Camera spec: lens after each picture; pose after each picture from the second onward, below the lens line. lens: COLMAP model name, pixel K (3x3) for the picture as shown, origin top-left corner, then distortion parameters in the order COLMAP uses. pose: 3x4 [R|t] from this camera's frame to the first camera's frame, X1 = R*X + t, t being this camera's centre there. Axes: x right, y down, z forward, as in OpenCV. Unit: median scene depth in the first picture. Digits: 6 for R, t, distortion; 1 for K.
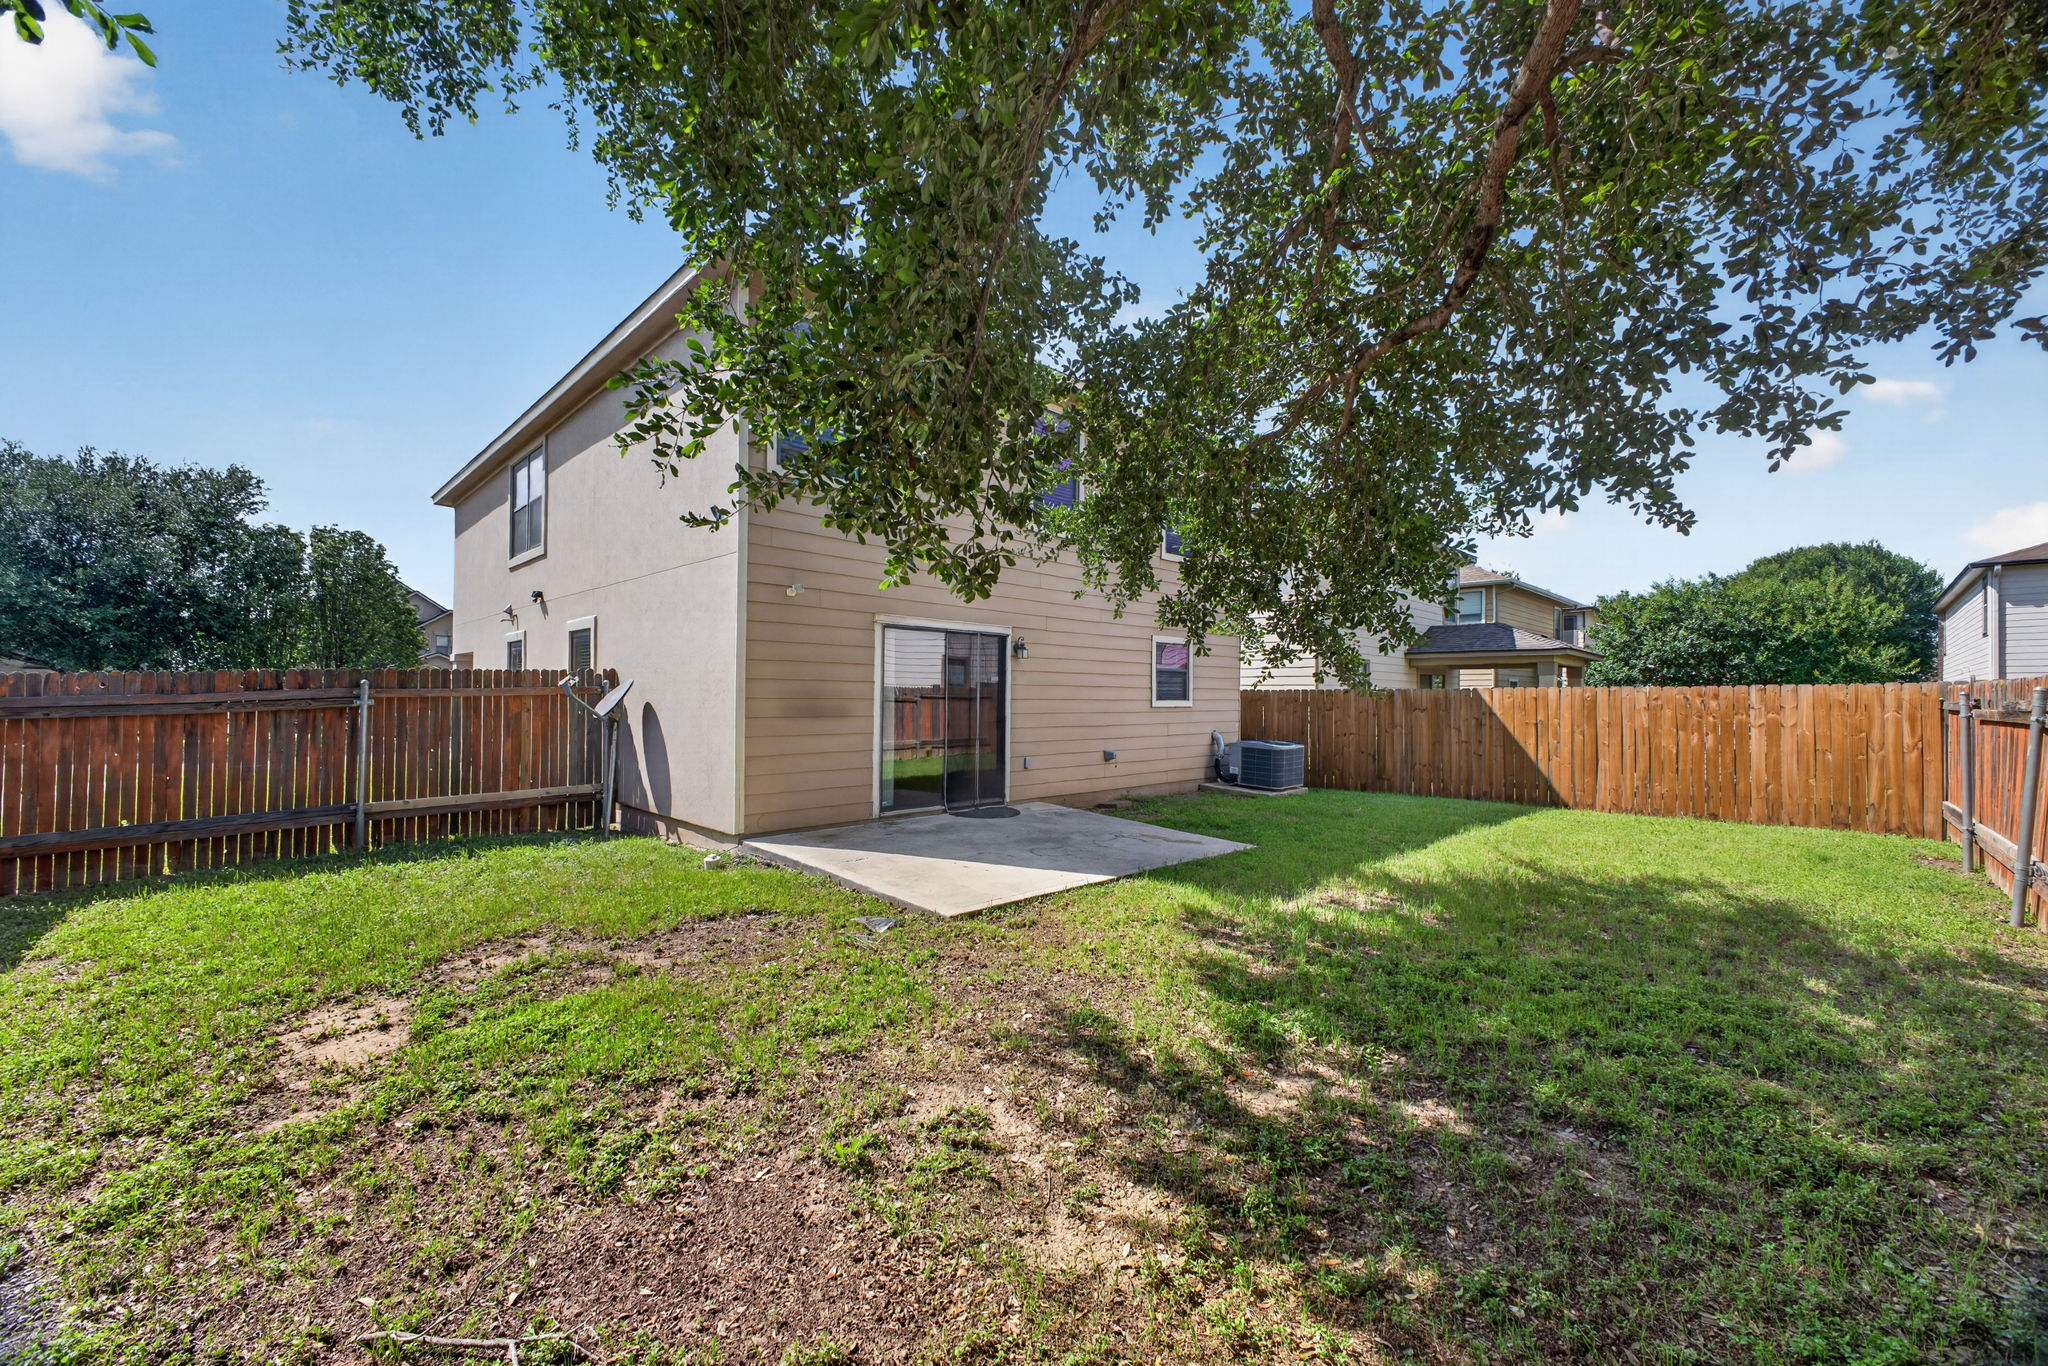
lens RADIAL K [[842.3, 0, 1023.6], [0, 842.3, 672.0], [0, 0, 1]] dist [0.023775, -0.011707]
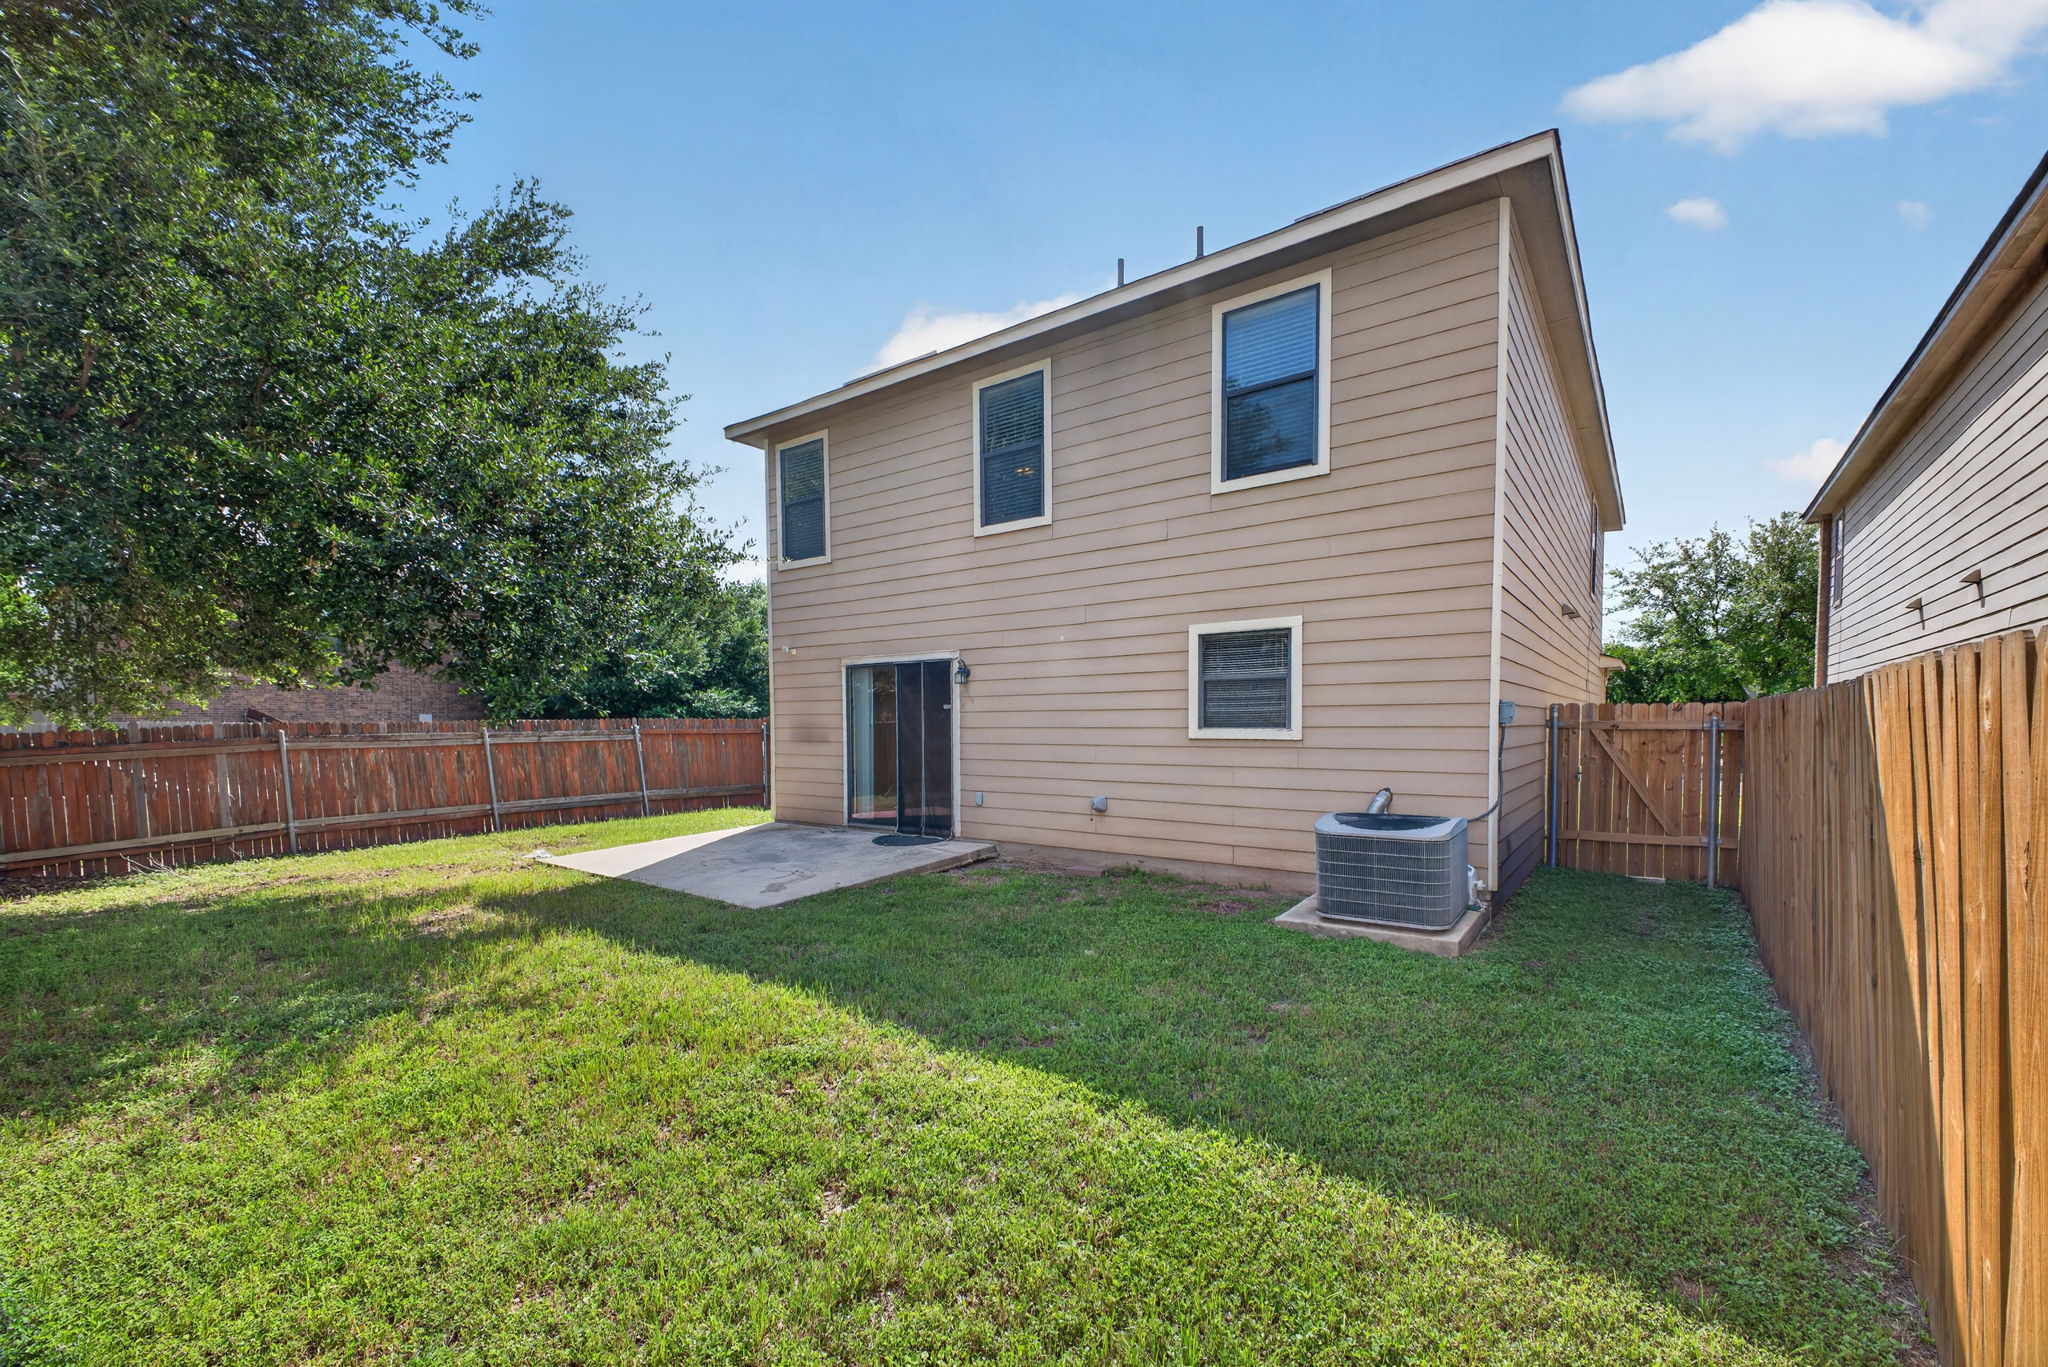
lens RADIAL K [[840.9, 0, 993.4], [0, 840.9, 728.3], [0, 0, 1]] dist [0.052656, -0.000030]
pose [[0.108424, 0.006482, -0.994084, 0.938206], [0.041386, 0.999082, 0.011029, 0.024388], [0.993243, -0.042337, 0.108056, 0.957469]]
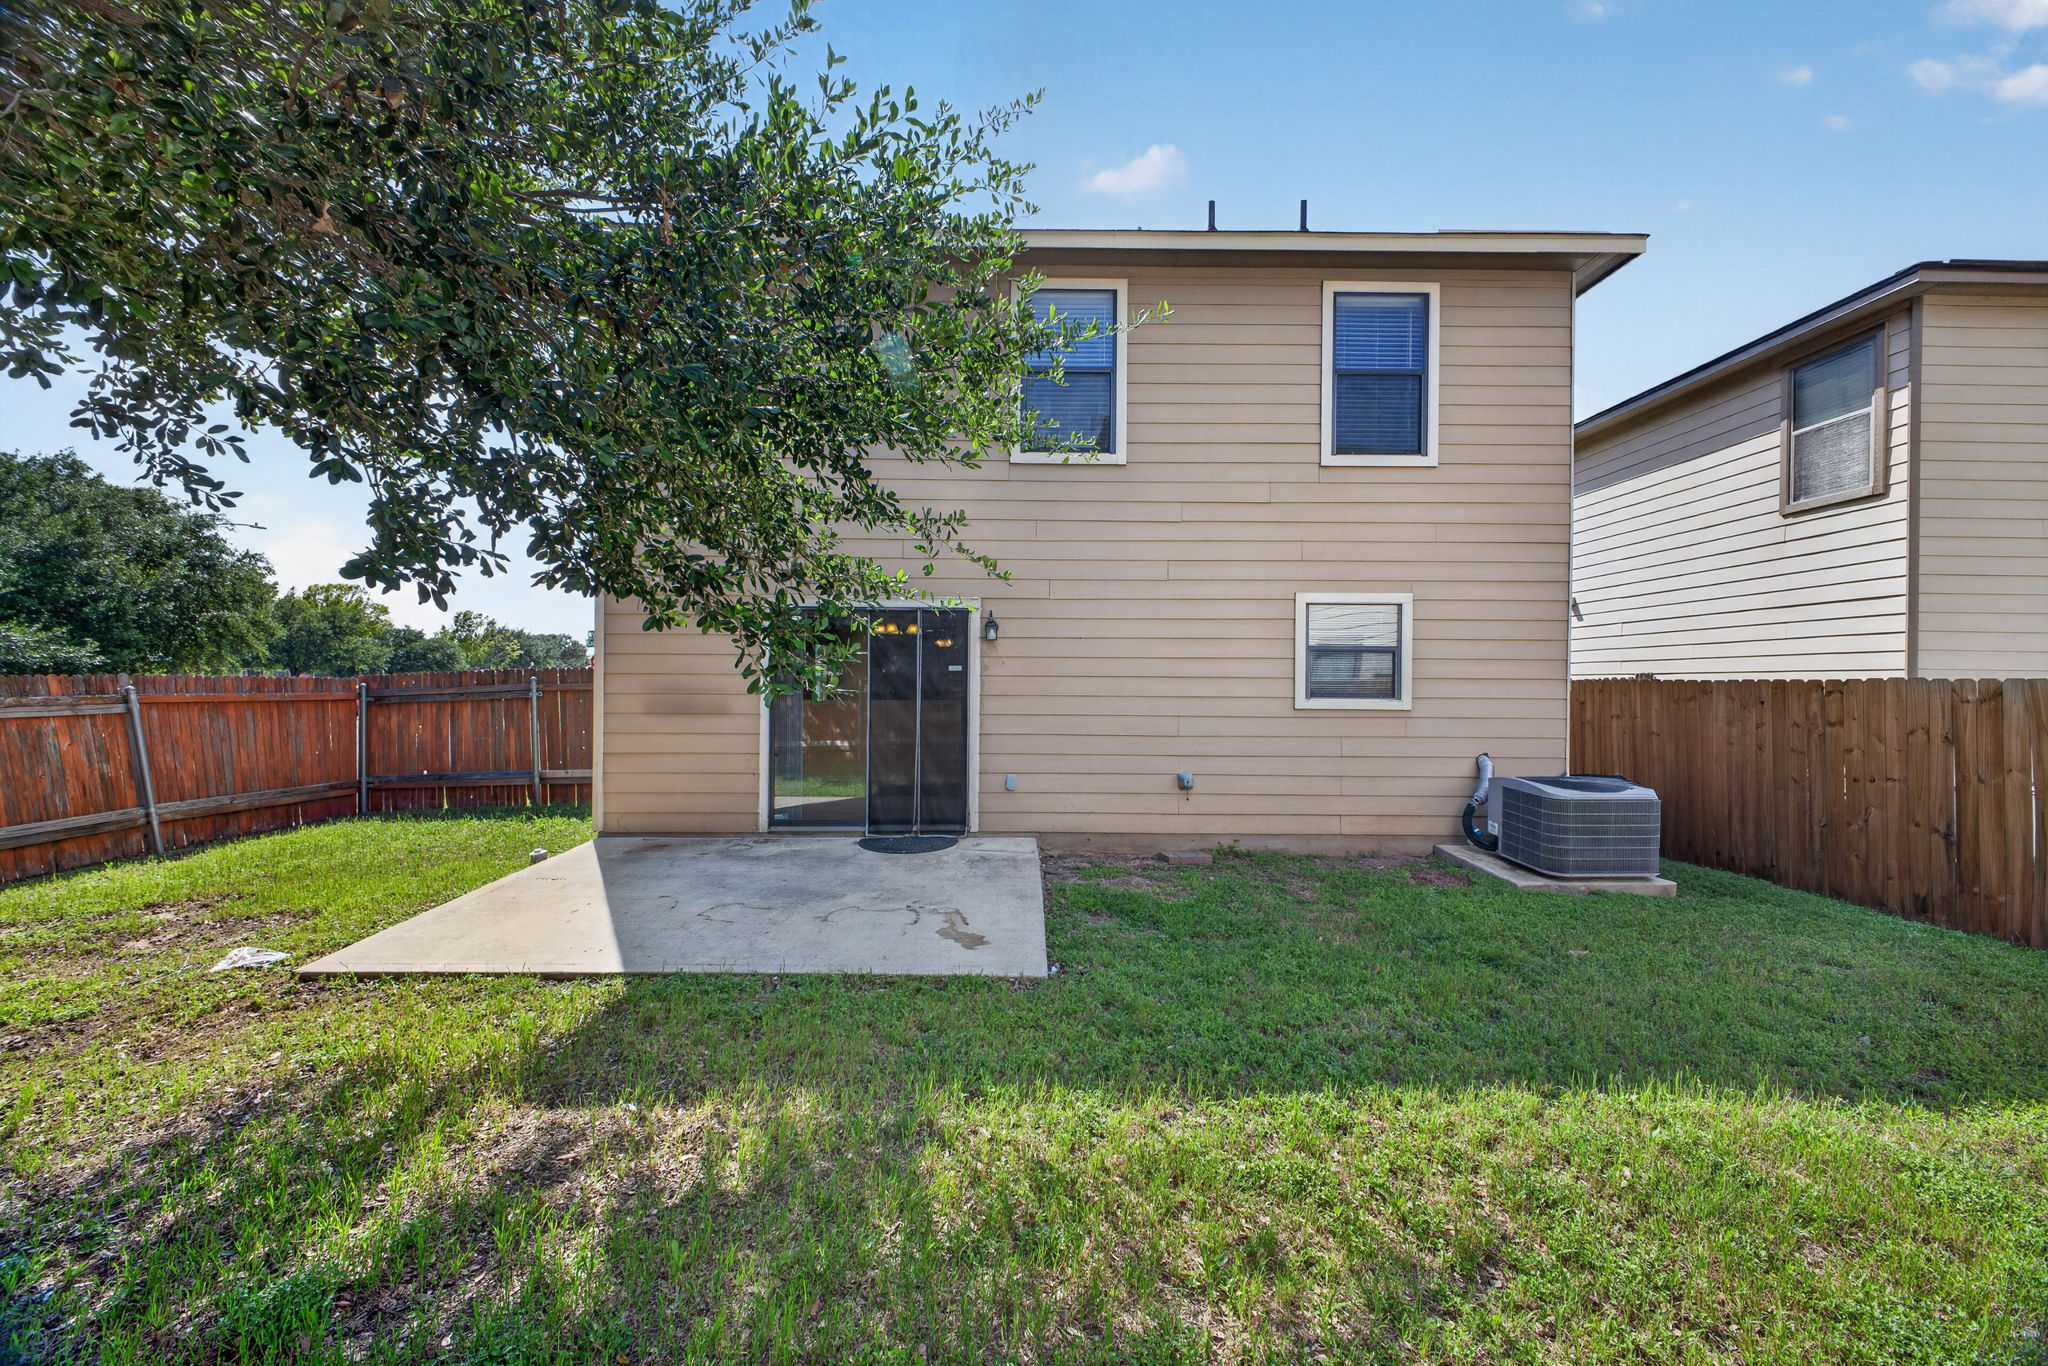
lens RADIAL K [[812.5, 0, 1014.8], [0, 812.5, 675.9], [0, 0, 1]] dist [0.022109, -0.000136]
pose [[0.699653, -0.006274, -0.714455, 0.534296], [0.019932, 0.999744, 0.010739, 0.007517], [0.714205, -0.021754, 0.699599, 0.530117]]
